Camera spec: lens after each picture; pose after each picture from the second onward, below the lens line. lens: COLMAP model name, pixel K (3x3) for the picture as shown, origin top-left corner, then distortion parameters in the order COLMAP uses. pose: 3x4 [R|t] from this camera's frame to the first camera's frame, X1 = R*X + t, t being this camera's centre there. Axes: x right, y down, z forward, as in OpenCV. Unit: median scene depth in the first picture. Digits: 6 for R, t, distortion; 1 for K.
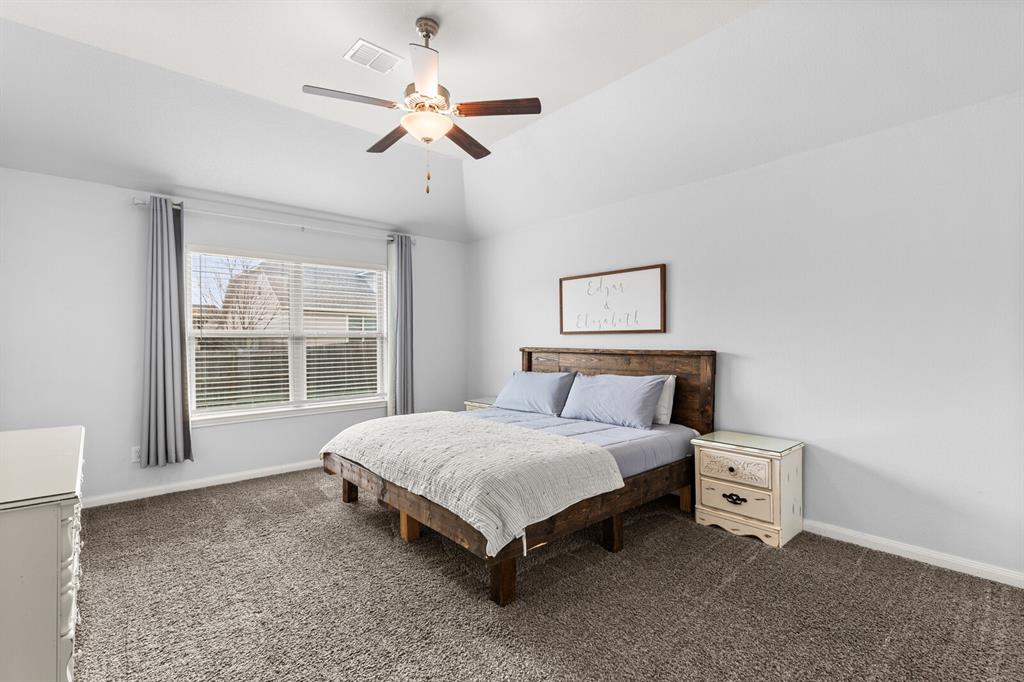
lens RADIAL K [[463.4, 0, 508.3], [0, 463.4, 338.4], [0, 0, 1]] dist [0.003276, -0.002222]
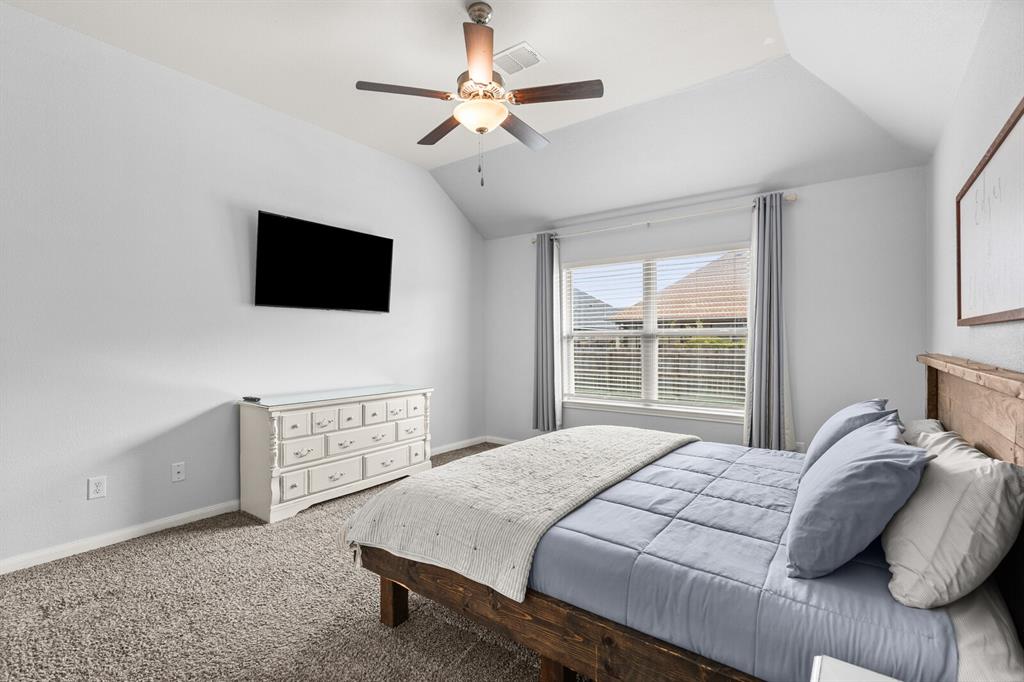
lens RADIAL K [[463.4, 0, 509.3], [0, 463.4, 343.2], [0, 0, 1]] dist [0.003276, -0.002222]
pose [[0.193264, 0.011541, -0.981079, 0.458595], [0.005087, 0.999906, 0.012765, -0.000119], [0.981134, -0.007457, 0.193187, 0.511668]]
